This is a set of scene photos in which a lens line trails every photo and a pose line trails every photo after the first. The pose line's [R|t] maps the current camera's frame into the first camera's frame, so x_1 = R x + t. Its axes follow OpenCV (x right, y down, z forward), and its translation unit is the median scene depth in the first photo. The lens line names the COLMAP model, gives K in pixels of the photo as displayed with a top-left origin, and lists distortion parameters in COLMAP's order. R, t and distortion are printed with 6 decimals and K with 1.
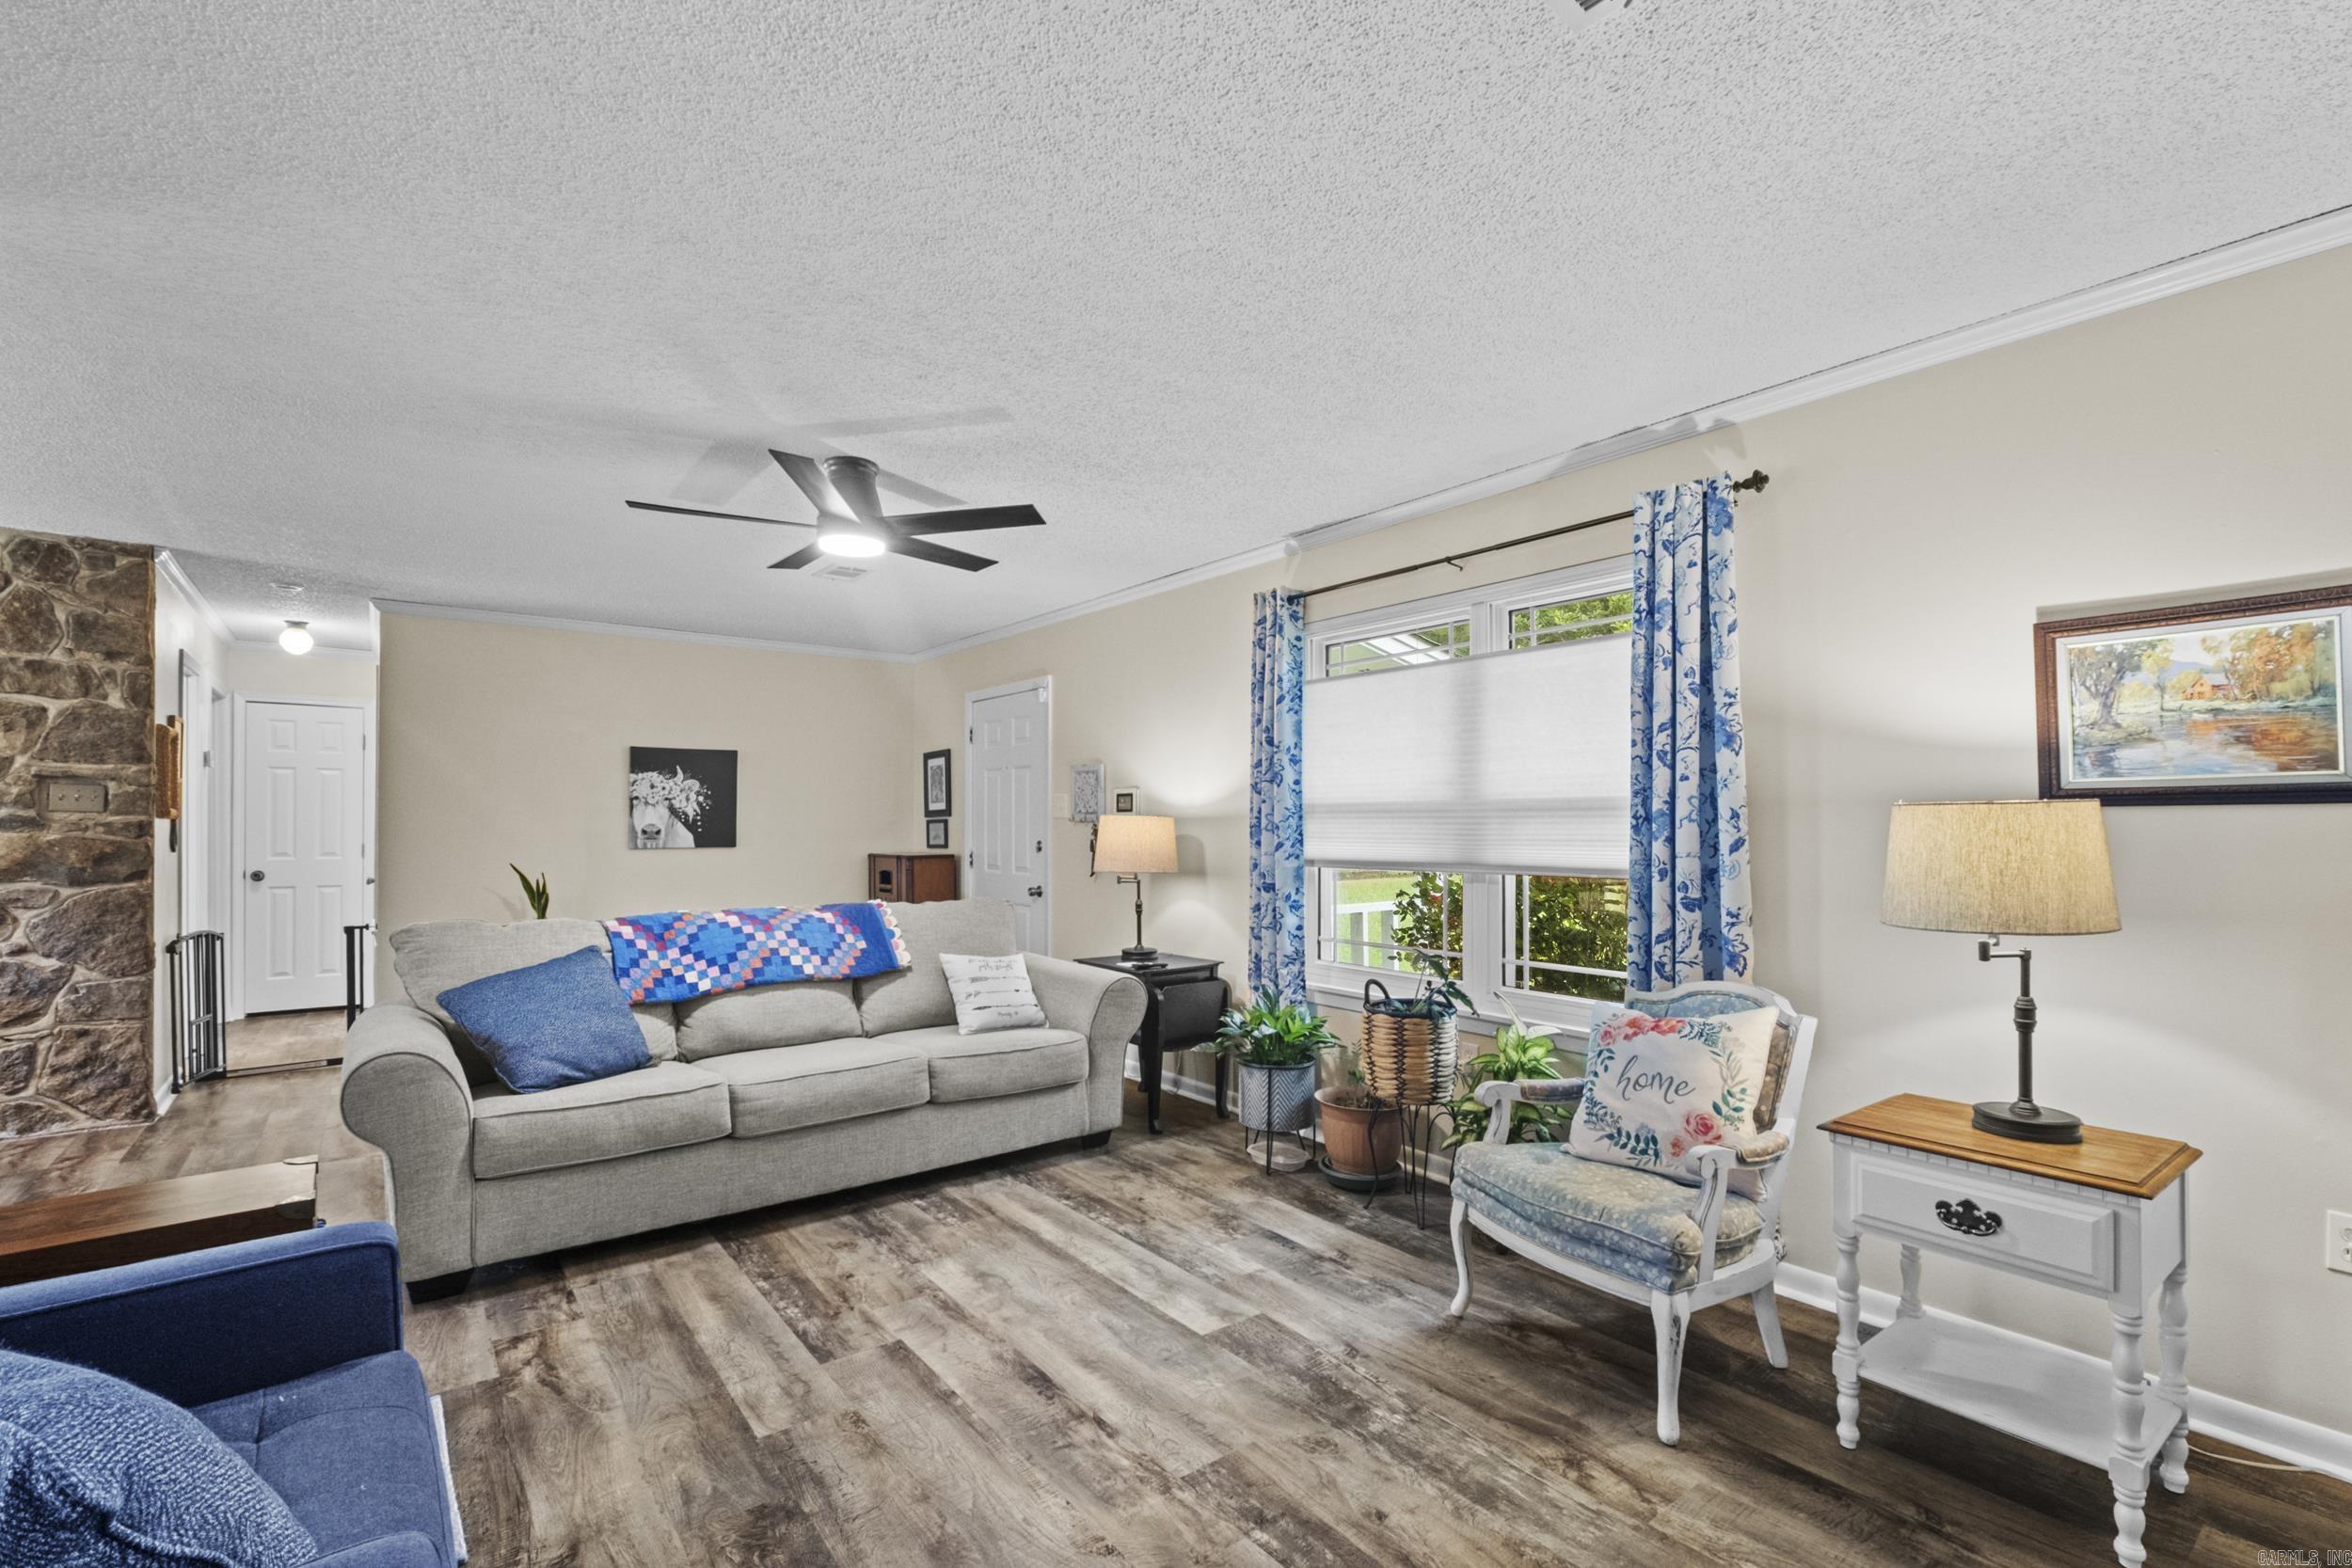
lens RADIAL K [[1036.8, 0, 1173.0], [0, 1036.8, 819.1], [0, 0, 1]] dist [-0.004505, -0.000510]
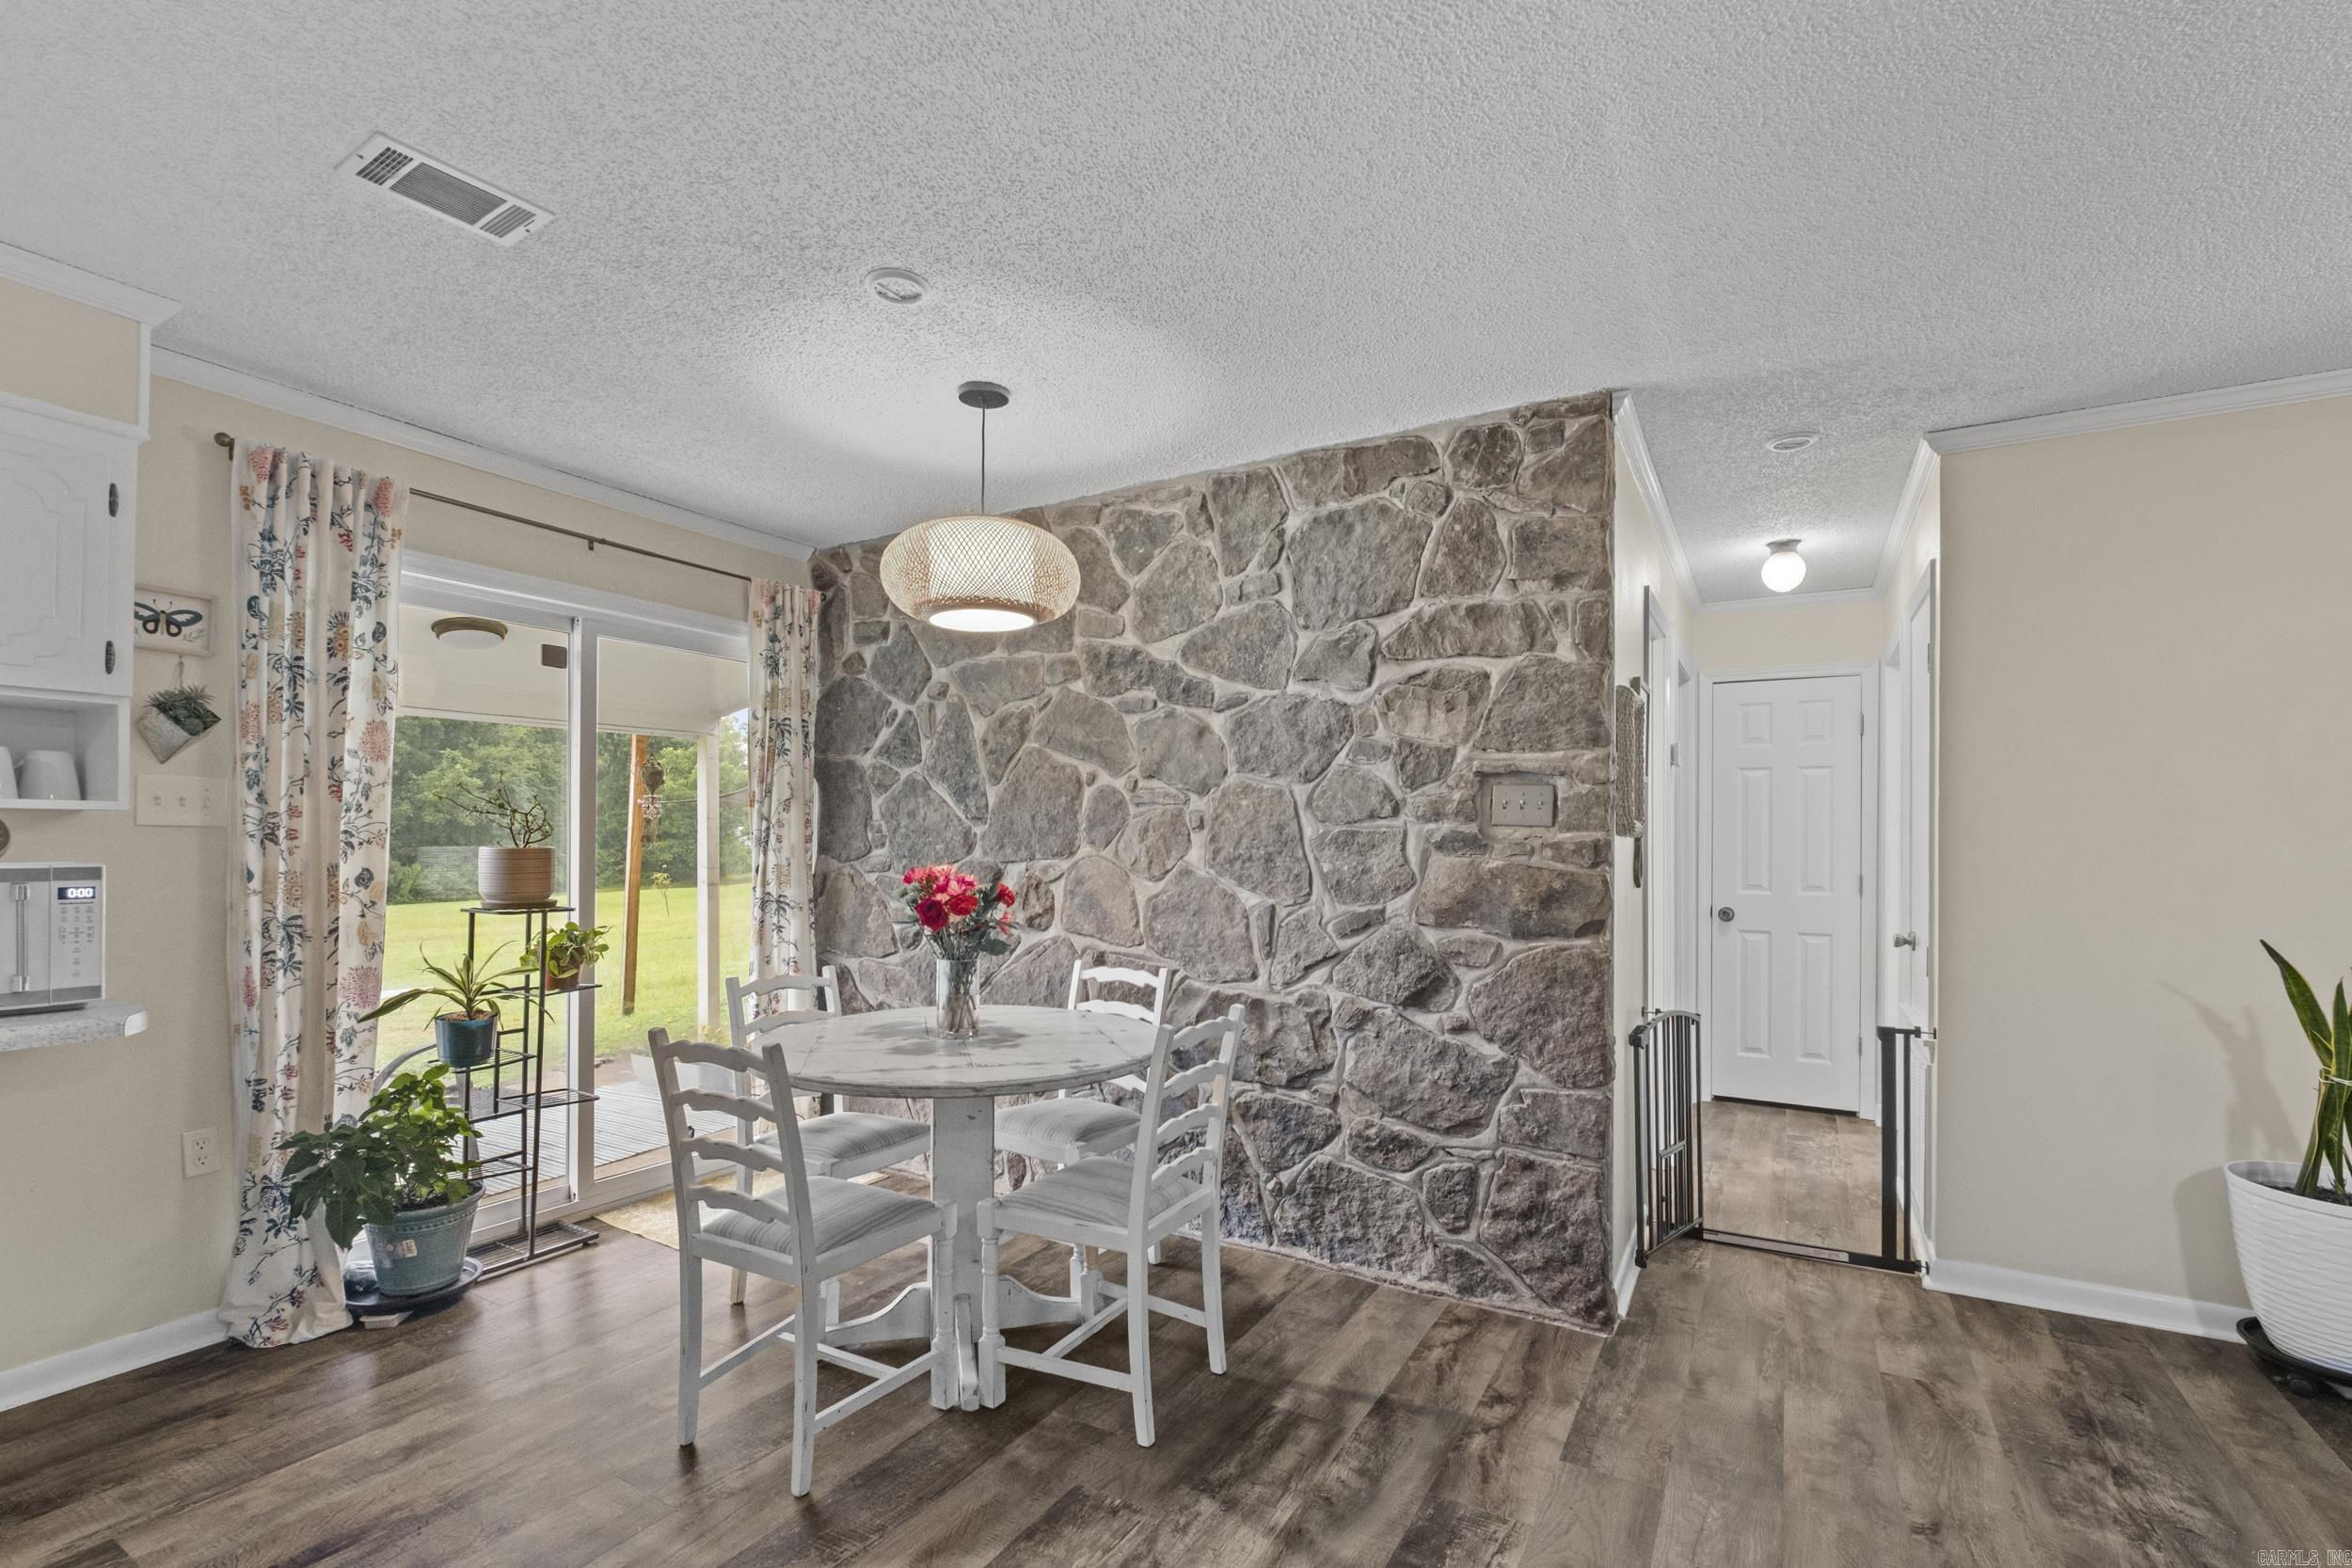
lens RADIAL K [[1045.0, 0, 1163.8], [0, 1045.0, 834.1], [0, 0, 1]] dist [-0.003410, -0.000708]
pose [[0.368143, -0.003925, -0.929761, -0.525646], [-0.001374, 0.999988, -0.004765, 0.001630], [0.929768, 0.003032, 0.368133, 0.540363]]
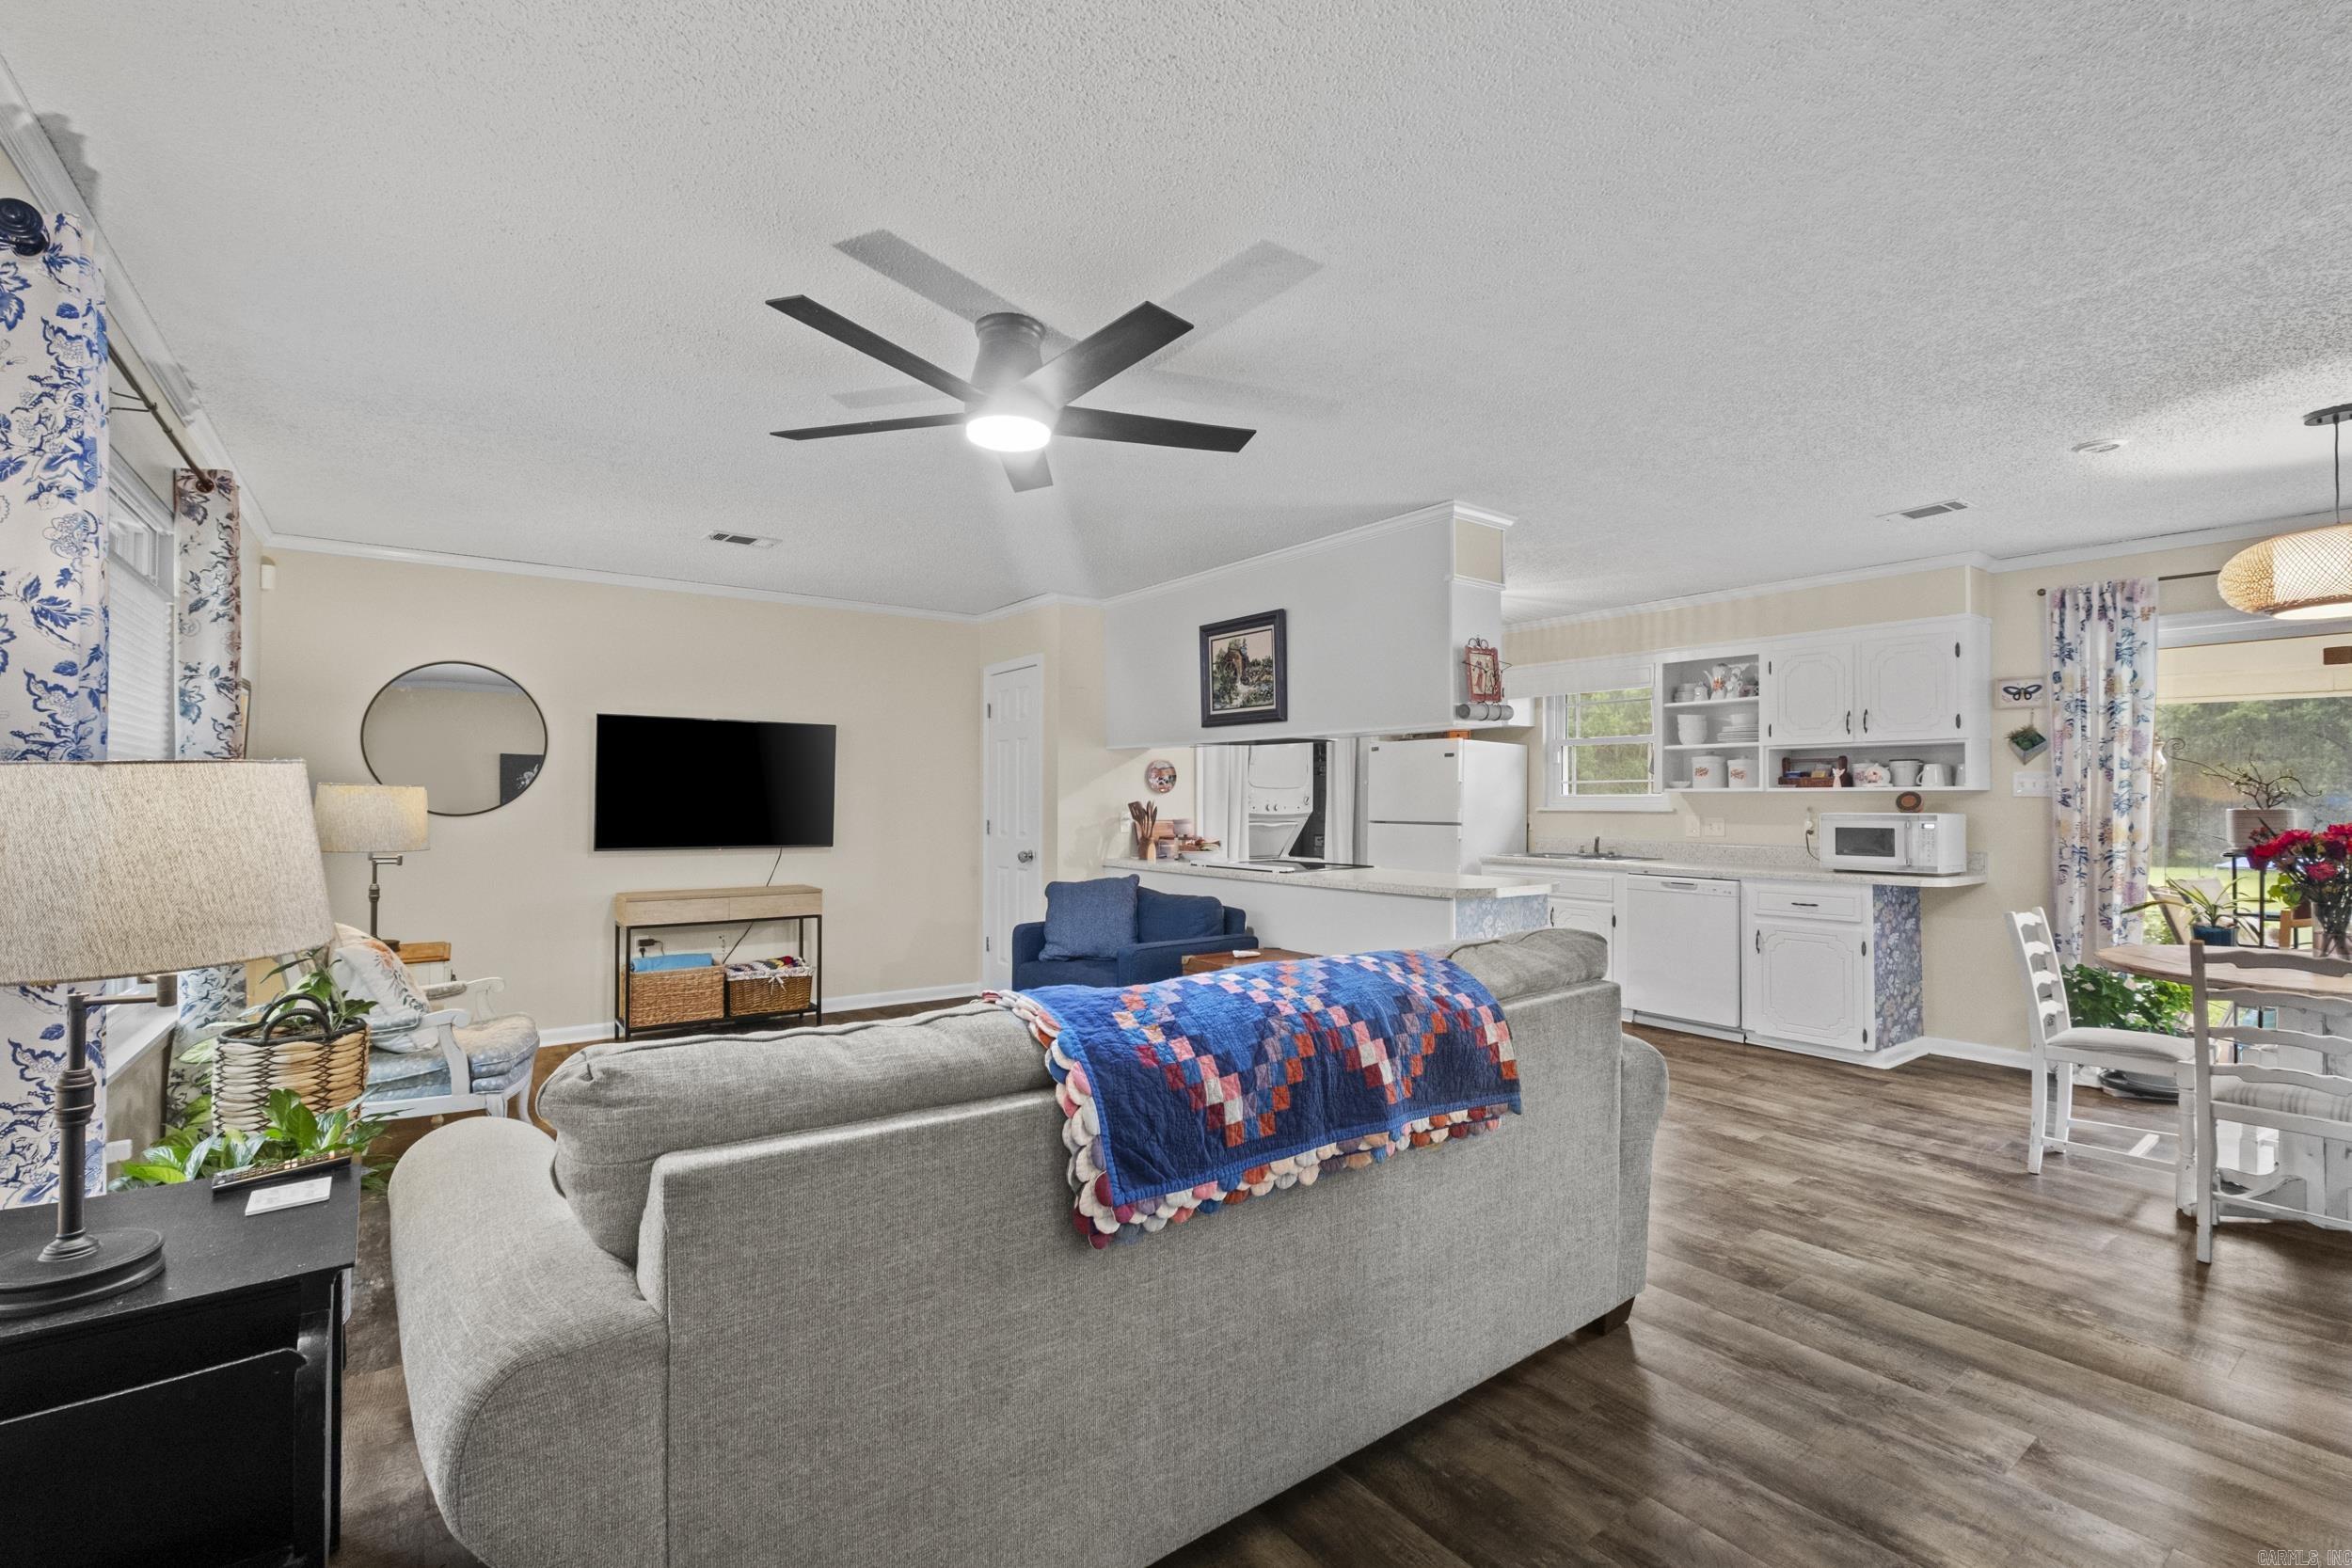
lens RADIAL K [[1015.6, 0, 1176.0], [0, 1015.6, 784.0], [0, 0, 1]] dist [0.001725, -0.008150]
pose [[-0.999712, -0.002768, 0.023832, -0.363031], [-0.003330, 0.999716, -0.023612, 0.010349], [-0.023759, -0.023685, -0.999437, 1.394364]]
